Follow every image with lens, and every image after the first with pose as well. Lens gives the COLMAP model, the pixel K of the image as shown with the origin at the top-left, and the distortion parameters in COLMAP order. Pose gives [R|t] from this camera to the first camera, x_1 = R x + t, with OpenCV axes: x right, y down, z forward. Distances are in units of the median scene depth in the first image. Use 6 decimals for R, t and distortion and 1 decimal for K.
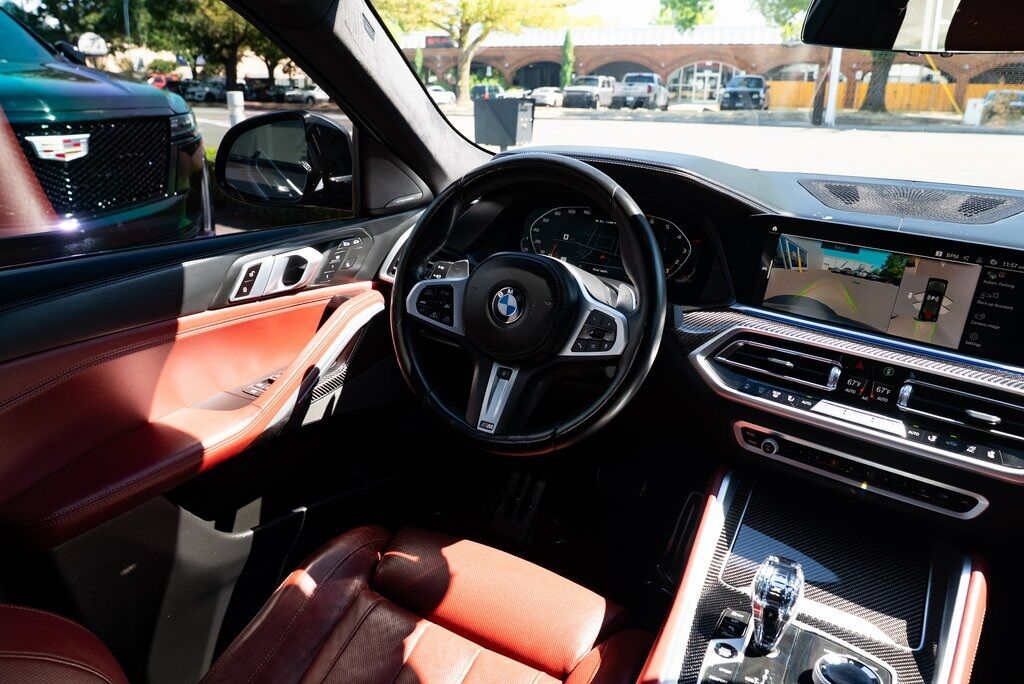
lens RADIAL K [[695.1, 0, 516.9], [0, 695.1, 340.2], [0, 0, 1]] dist [-0.036204, 0.028126]
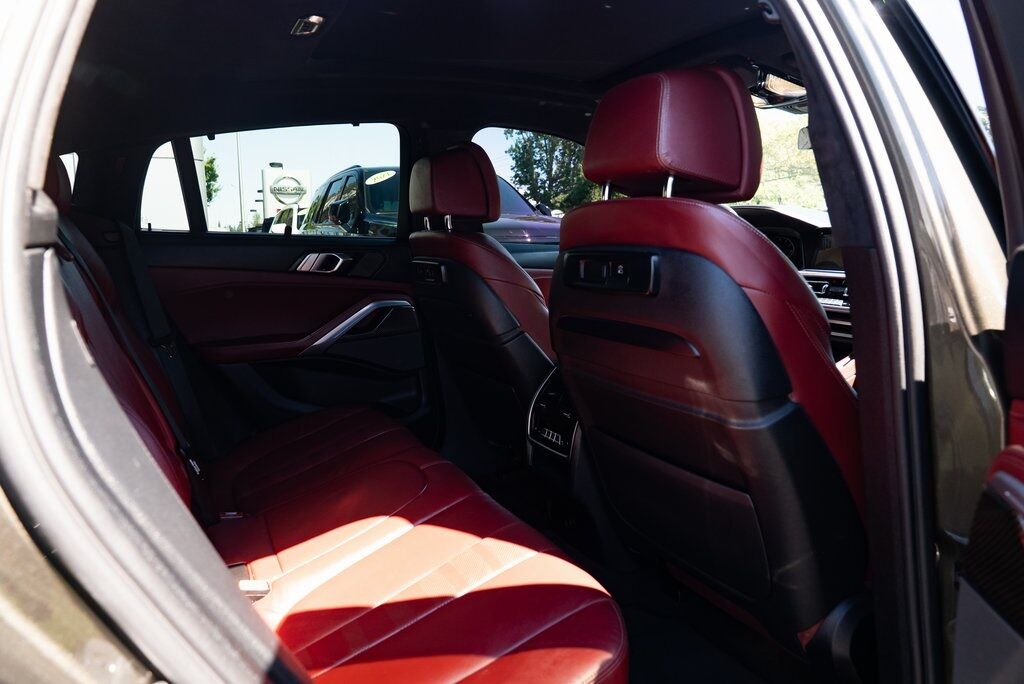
lens RADIAL K [[696.6, 0, 510.0], [0, 696.6, 340.5], [0, 0, 1]] dist [-0.036498, 0.024238]
pose [[0.834308, 0.051197, -0.548916, 0.764654], [-0.171483, 0.970386, -0.170134, 0.695888], [0.523950, 0.236074, 0.818380, -1.187224]]
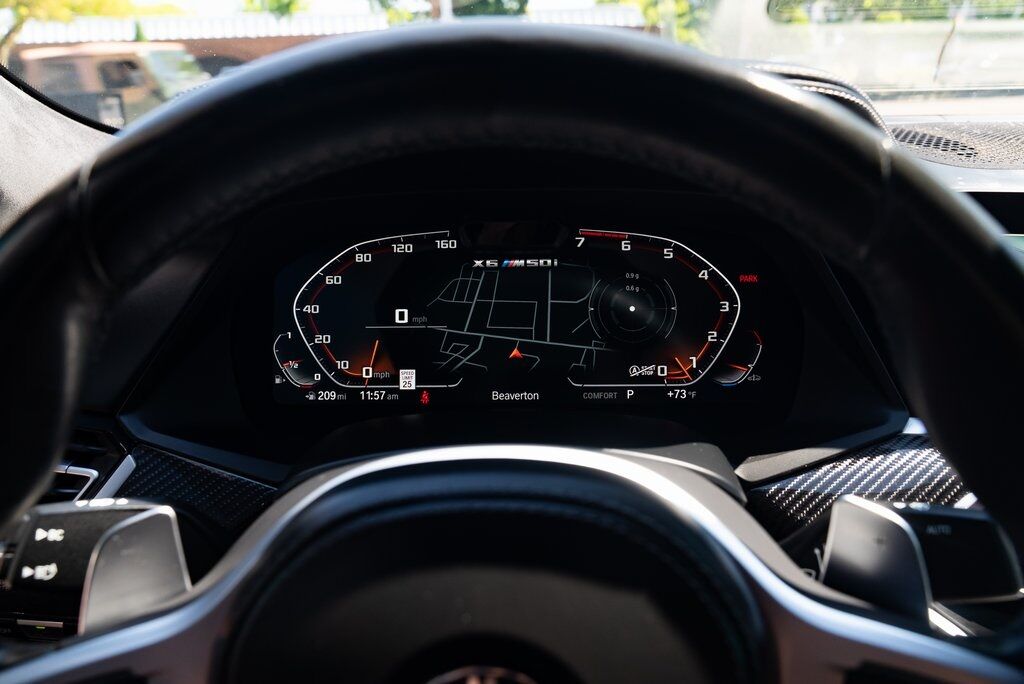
lens RADIAL K [[765.7, 0, 512.0], [0, 765.7, 342.0], [0, 0, 1]] dist [-0.021391, 0.015835]
pose [[0.878794, -0.191897, 0.436917, -0.073717], [0.202227, 0.979062, 0.023262, -0.159580], [-0.432233, 0.067914, 0.899201, 0.723365]]
